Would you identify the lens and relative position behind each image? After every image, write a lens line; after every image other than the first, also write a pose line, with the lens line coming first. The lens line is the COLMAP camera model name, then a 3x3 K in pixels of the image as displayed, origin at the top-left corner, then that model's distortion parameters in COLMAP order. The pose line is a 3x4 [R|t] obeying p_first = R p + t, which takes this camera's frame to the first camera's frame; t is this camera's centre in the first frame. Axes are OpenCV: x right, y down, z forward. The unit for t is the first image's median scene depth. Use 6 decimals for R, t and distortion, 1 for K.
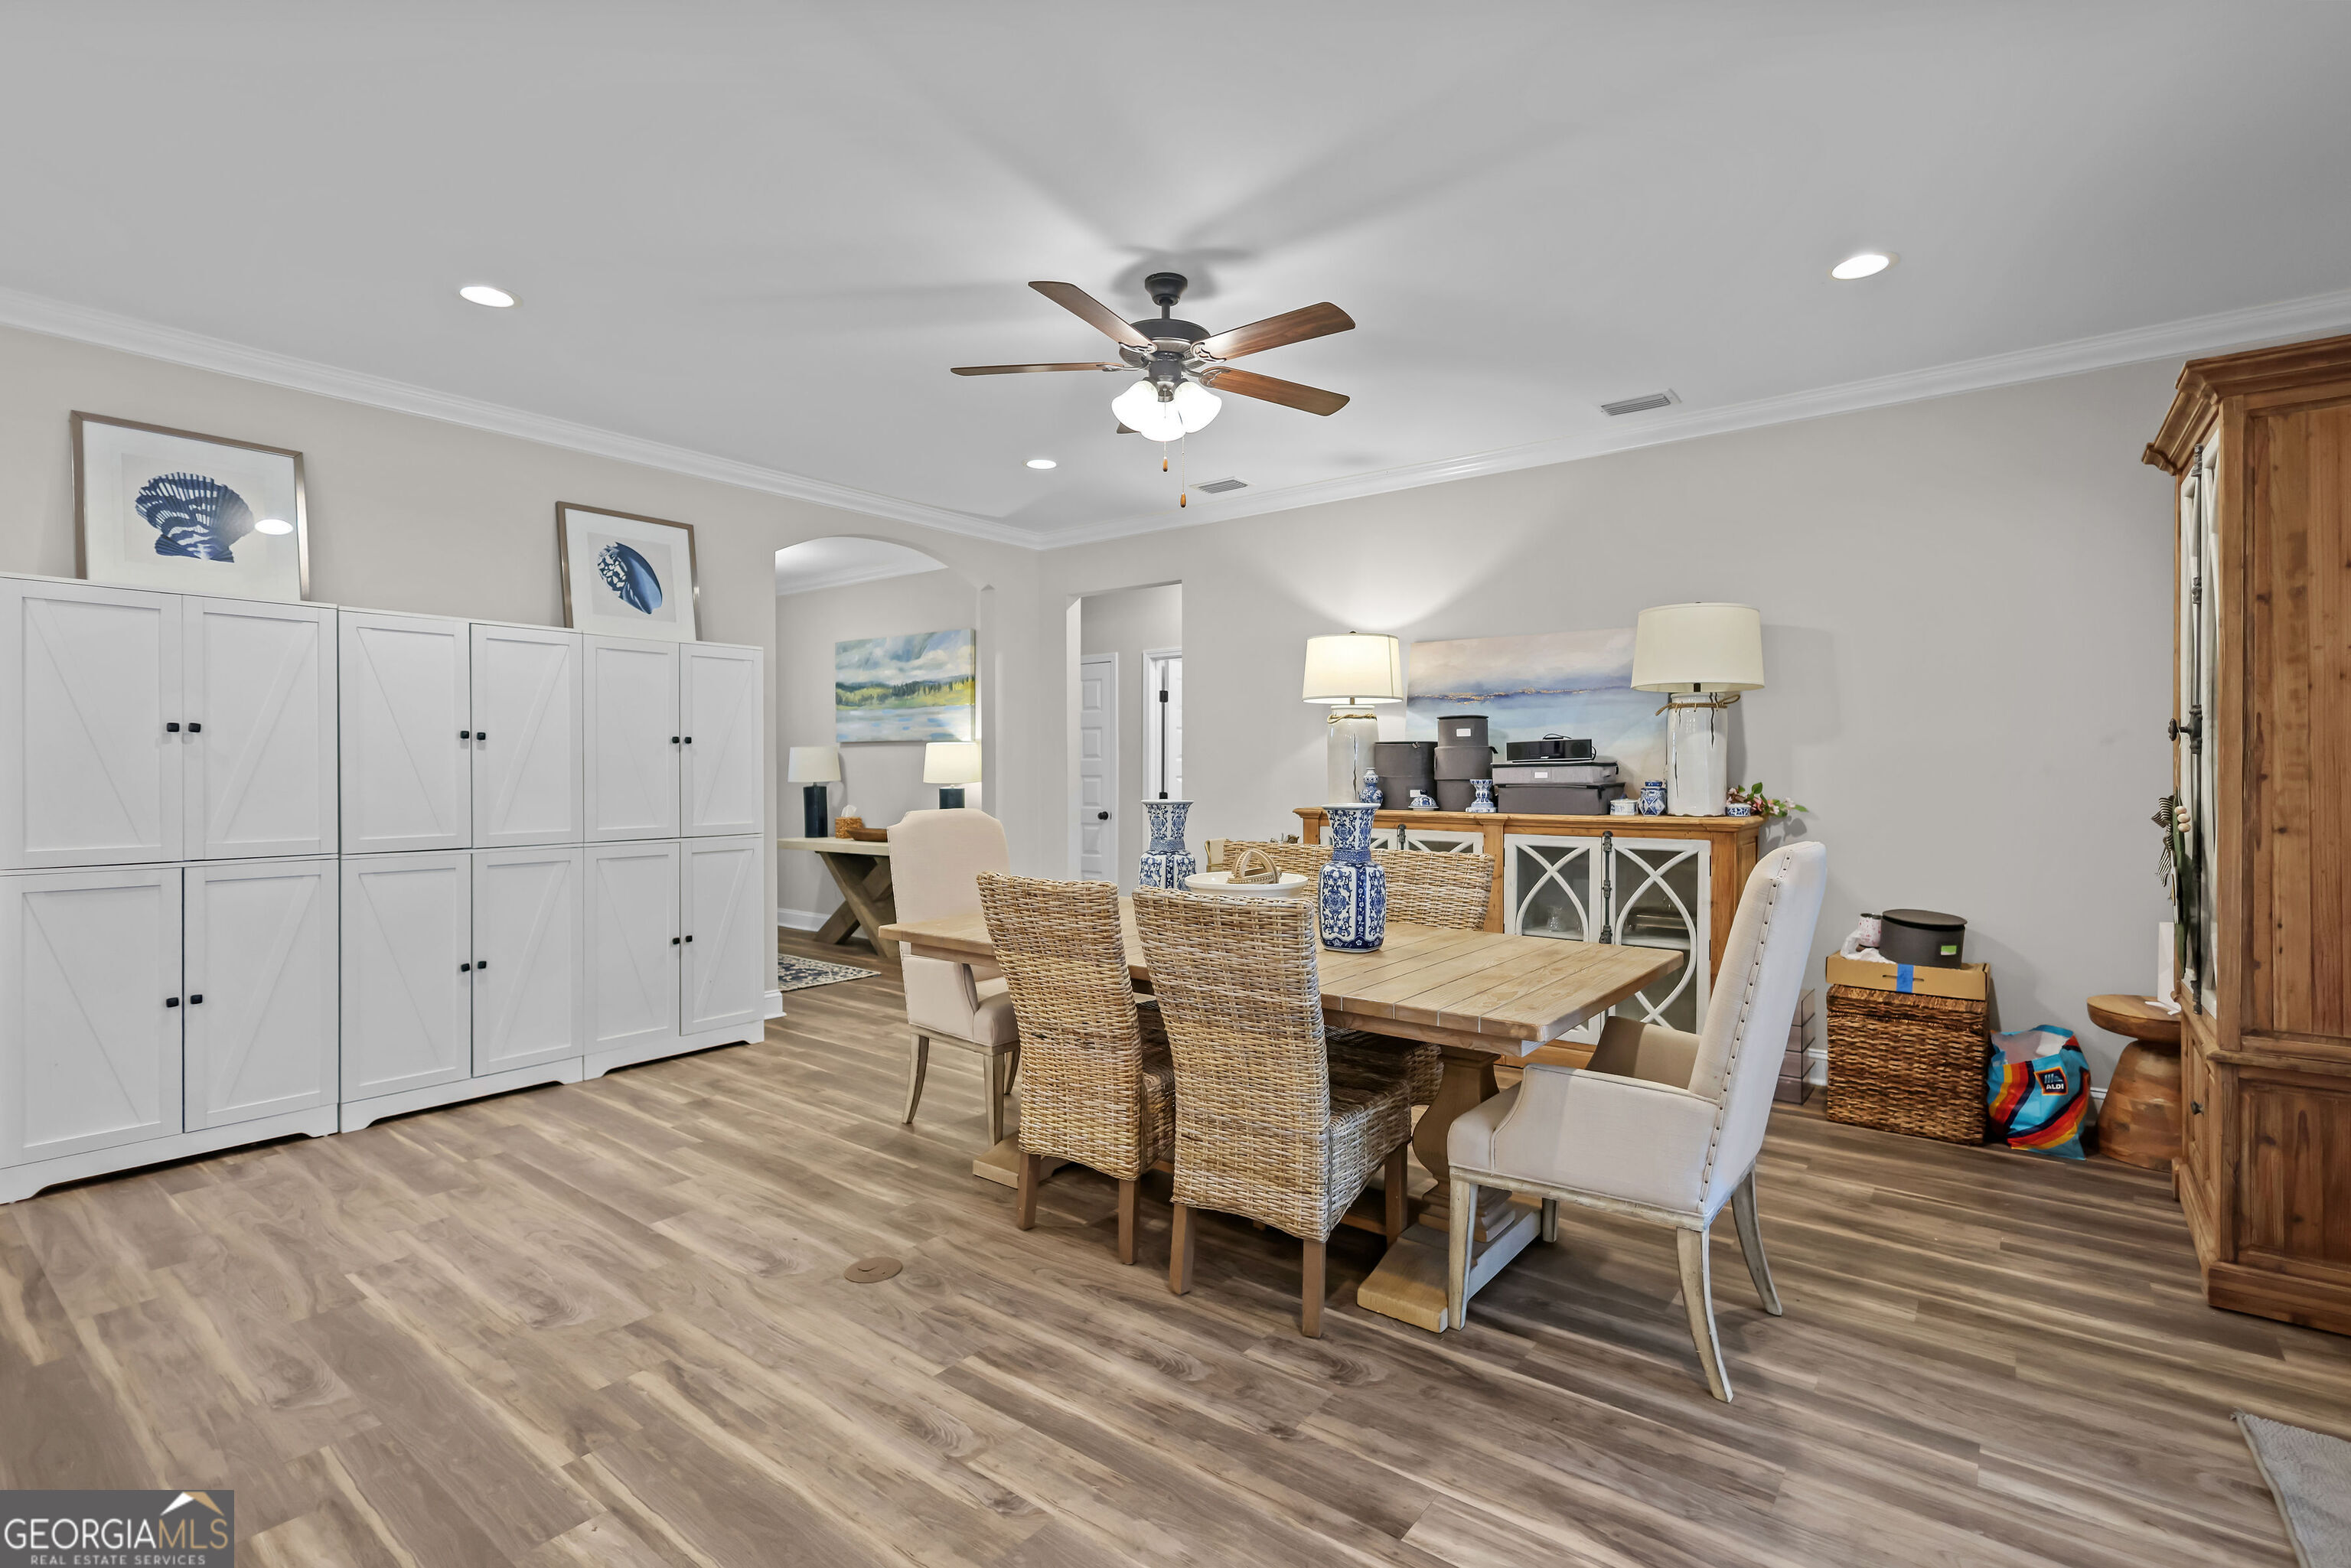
lens RADIAL K [[1097.6, 0, 1169.8], [0, 1097.6, 774.7], [0, 0, 1]] dist [0.013955, -0.000229]
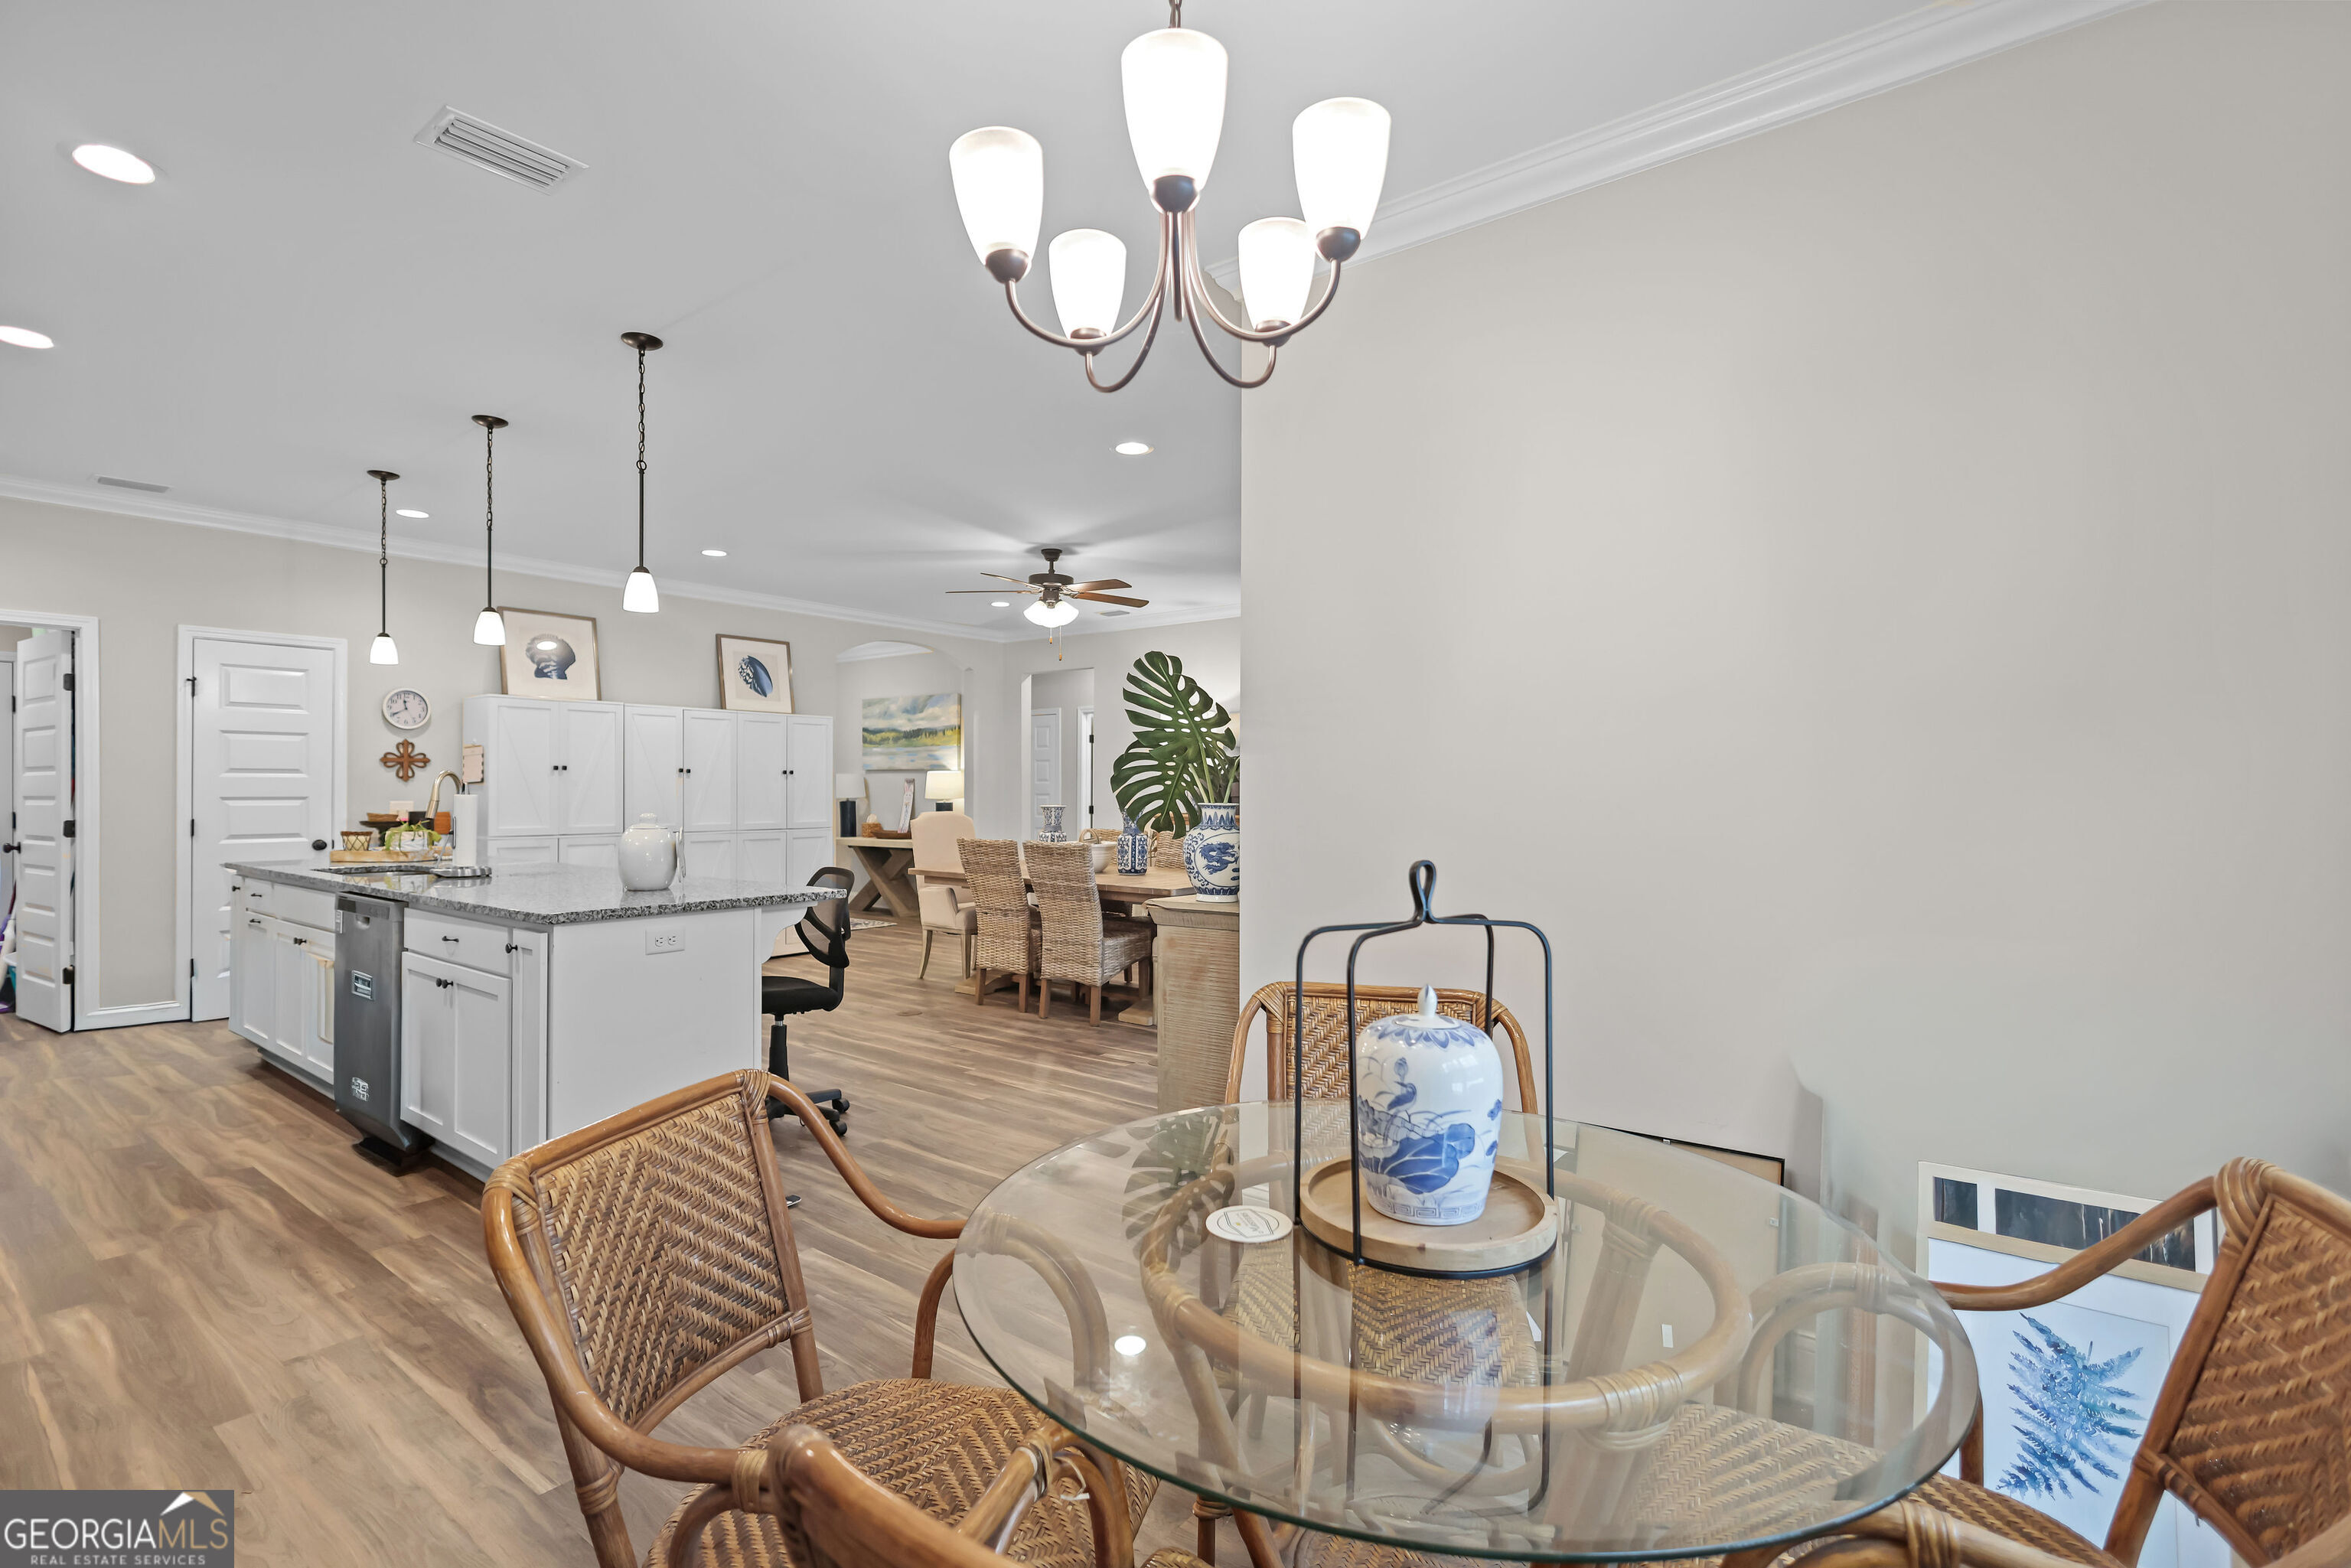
lens RADIAL K [[1085.3, 0, 1175.5], [0, 1085.3, 784.0], [0, 0, 1]] dist [-0.007866, -0.000163]
pose [[0.999885, 0.002767, 0.014932, 0.182552], [-0.002626, 0.999952, -0.009430, 0.001758], [-0.014957, 0.009390, 0.999844, -0.934898]]
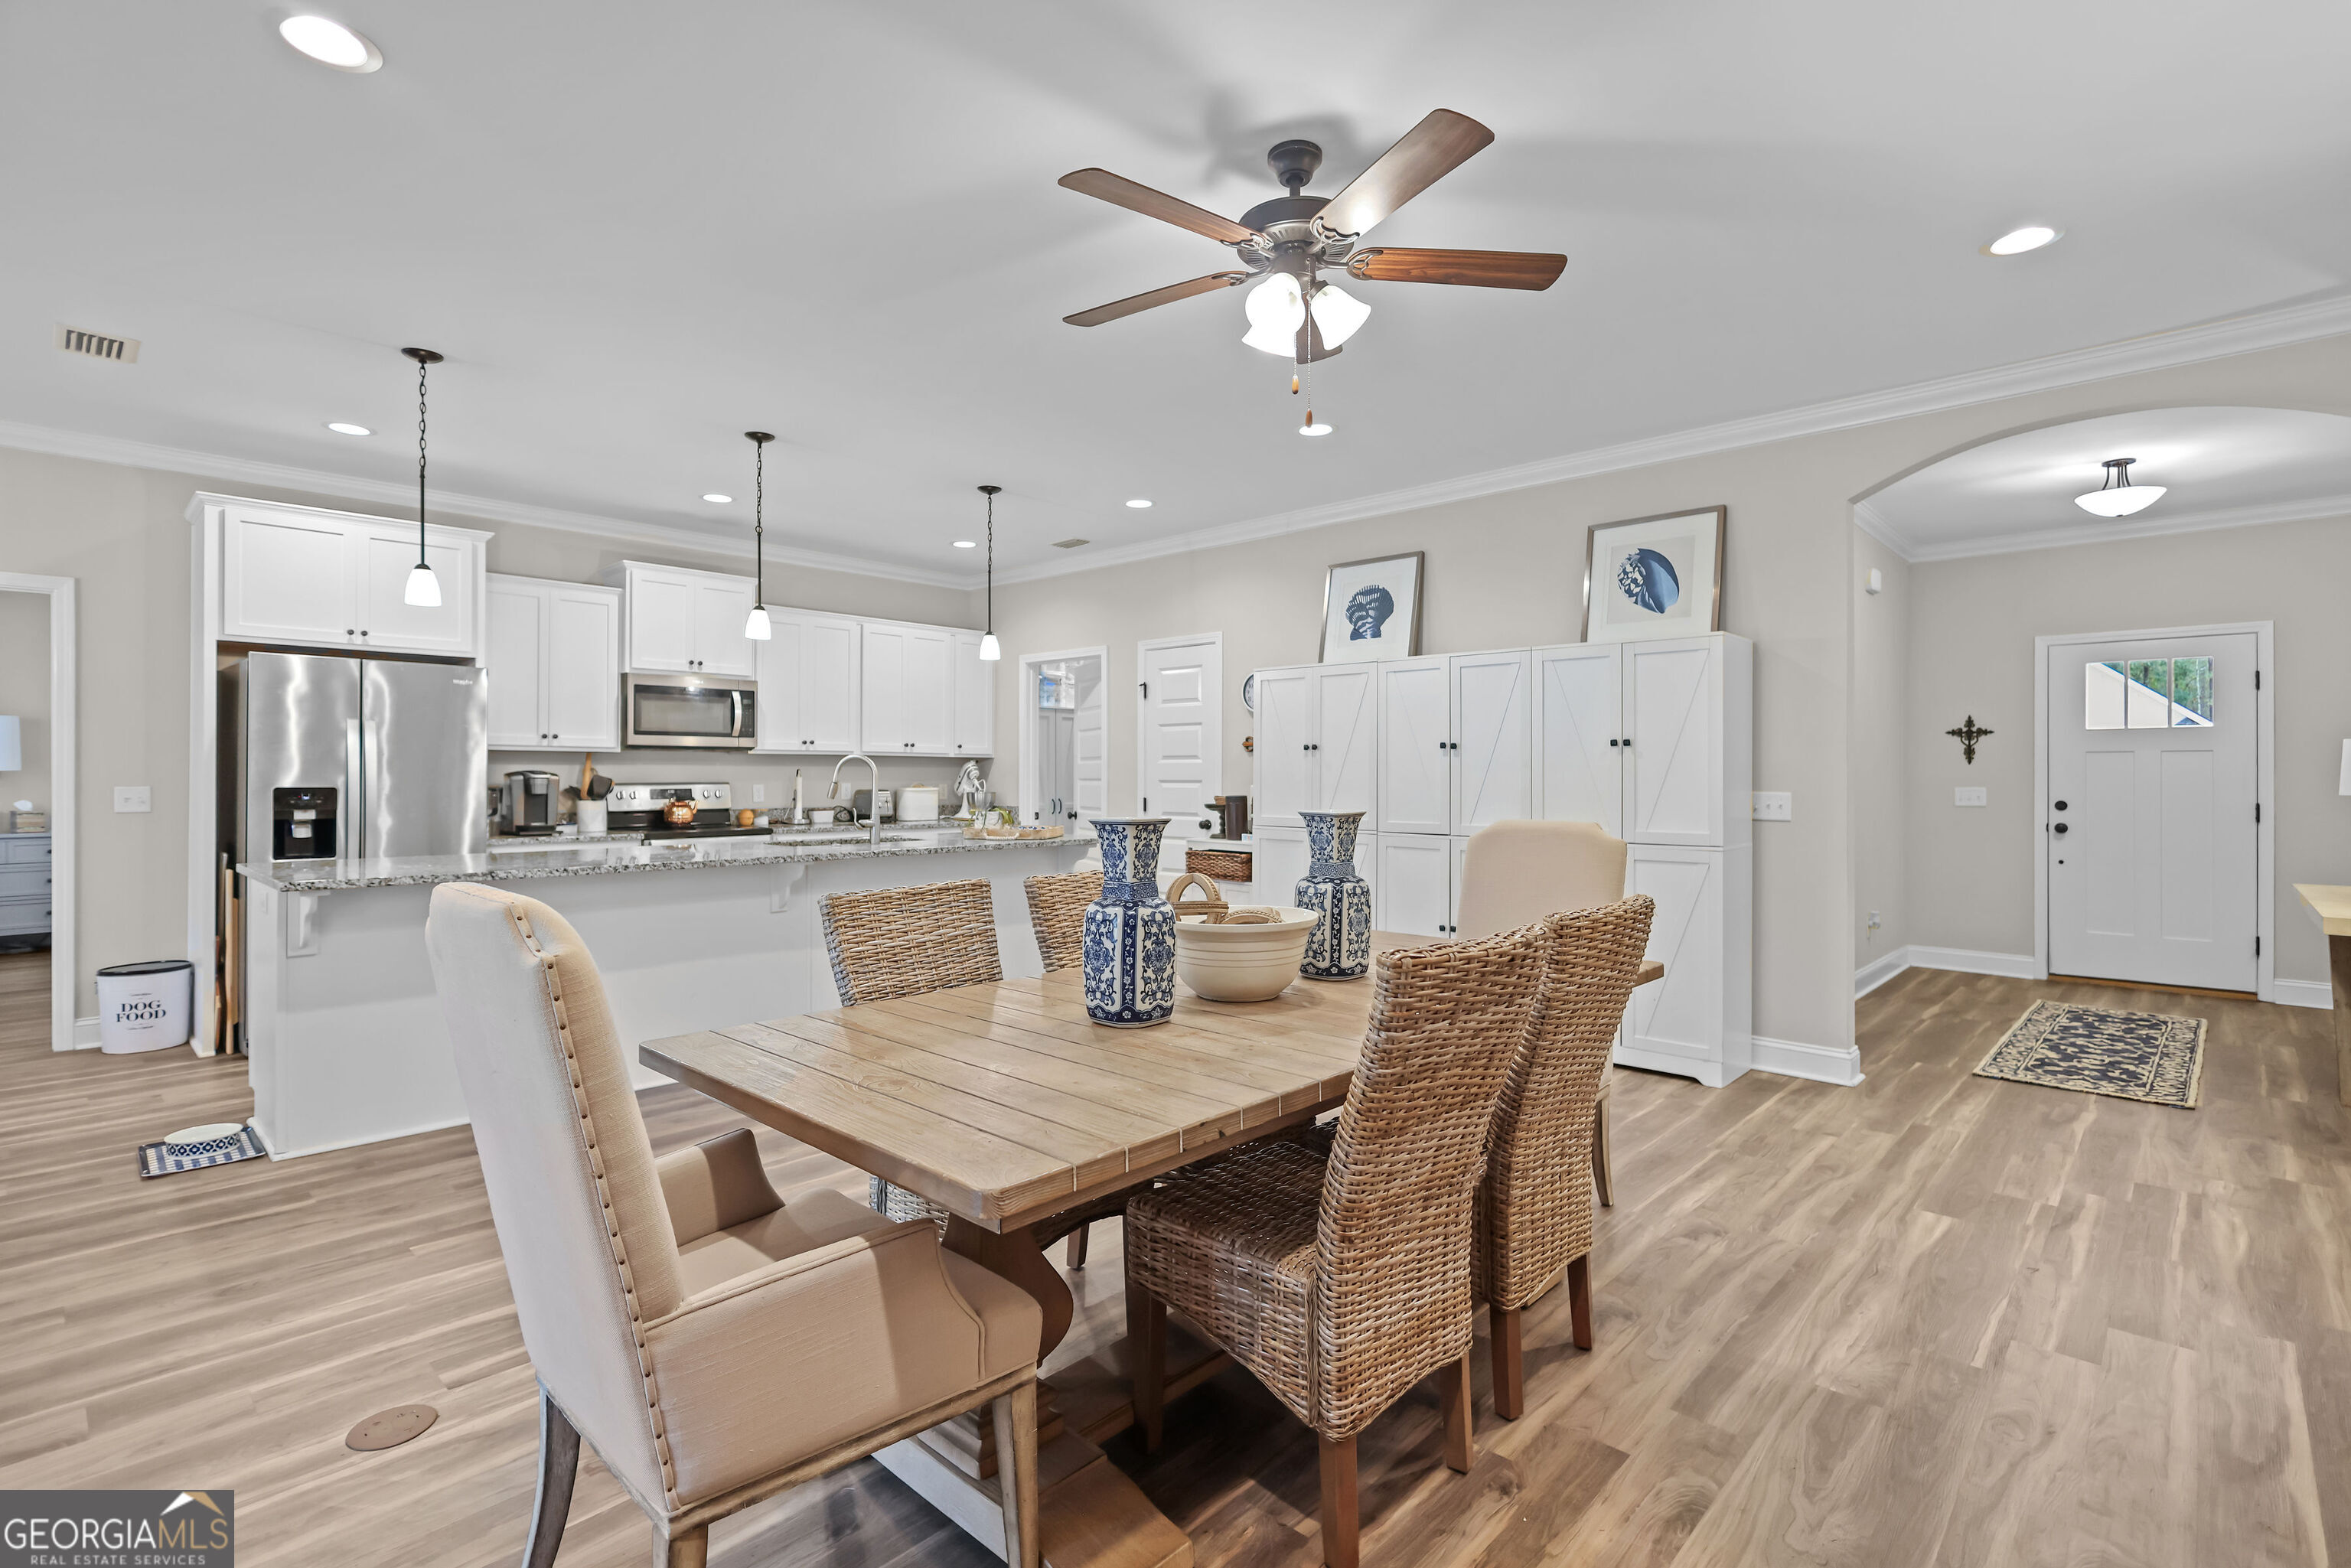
lens RADIAL K [[1097.6, 0, 1169.8], [0, 1097.6, 774.7], [0, 0, 1]] dist [0.013955, -0.000229]
pose [[-0.088262, 0.000495, -0.996097, 0.735399], [-0.009164, 0.999957, 0.001309, -0.002787], [0.996055, 0.009244, -0.088254, 0.912980]]
